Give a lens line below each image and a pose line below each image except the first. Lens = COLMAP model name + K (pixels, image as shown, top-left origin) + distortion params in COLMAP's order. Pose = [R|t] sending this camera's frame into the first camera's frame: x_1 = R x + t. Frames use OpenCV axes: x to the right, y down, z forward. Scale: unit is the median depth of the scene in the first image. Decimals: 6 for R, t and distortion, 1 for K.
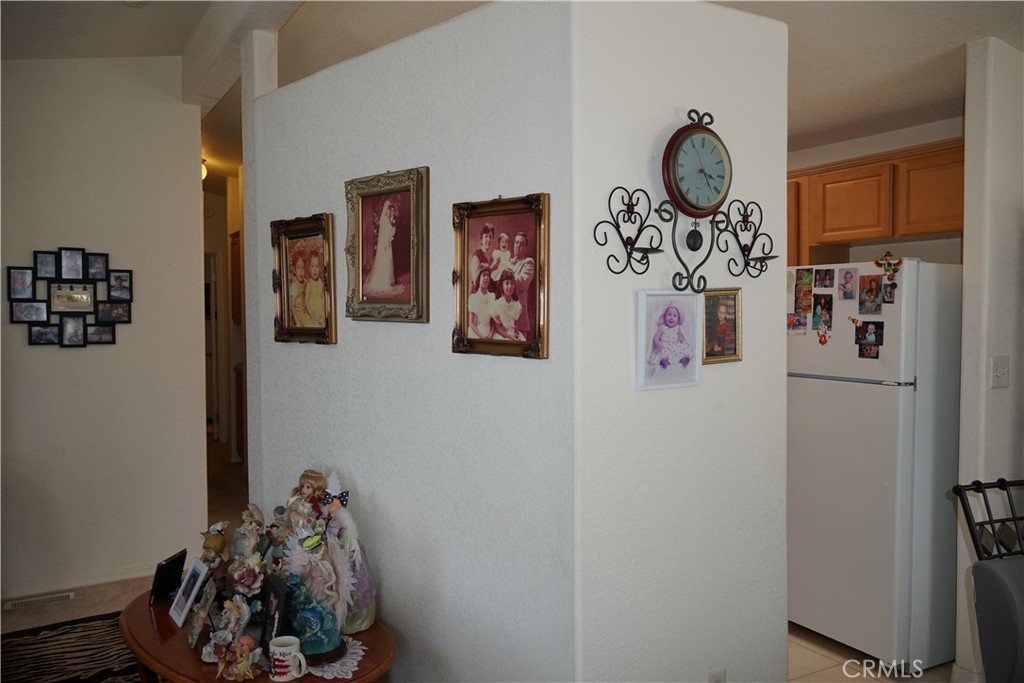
lens RADIAL K [[811.6, 0, 512.0], [0, 811.6, 341.5], [0, 0, 1]] dist [0.003114, 0.011591]
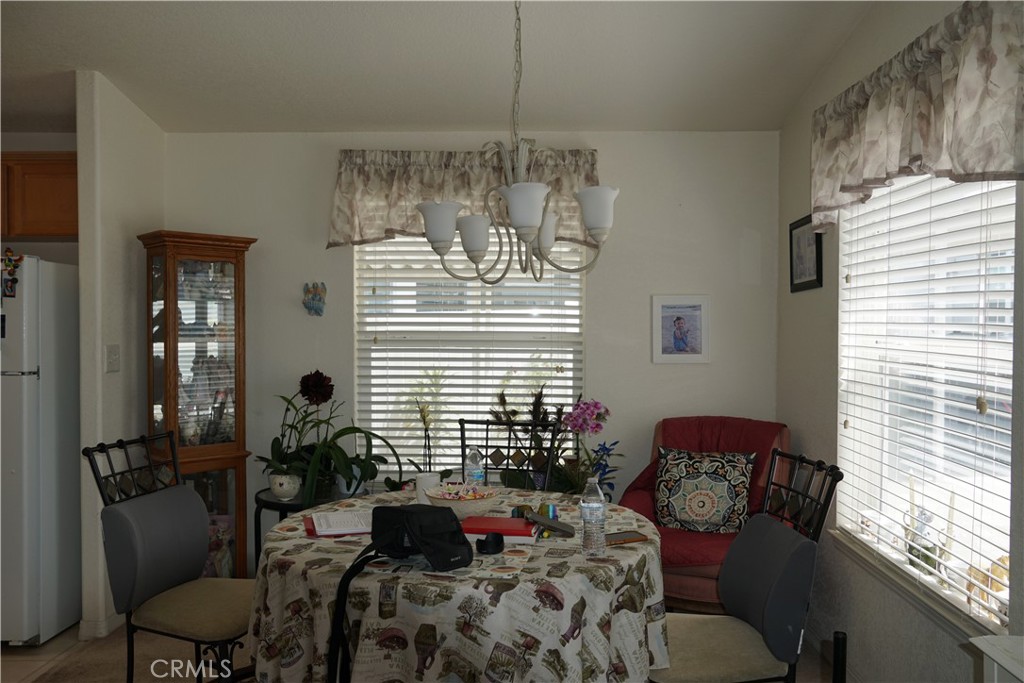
lens RADIAL K [[811.6, 0, 512.0], [0, 811.6, 341.5], [0, 0, 1]] dist [0.003114, 0.011591]
pose [[0.530375, -0.016034, 0.847612, -0.084835], [0.030007, 0.999550, 0.000132, 0.029591], [-0.847232, 0.025365, 0.530617, -0.106094]]
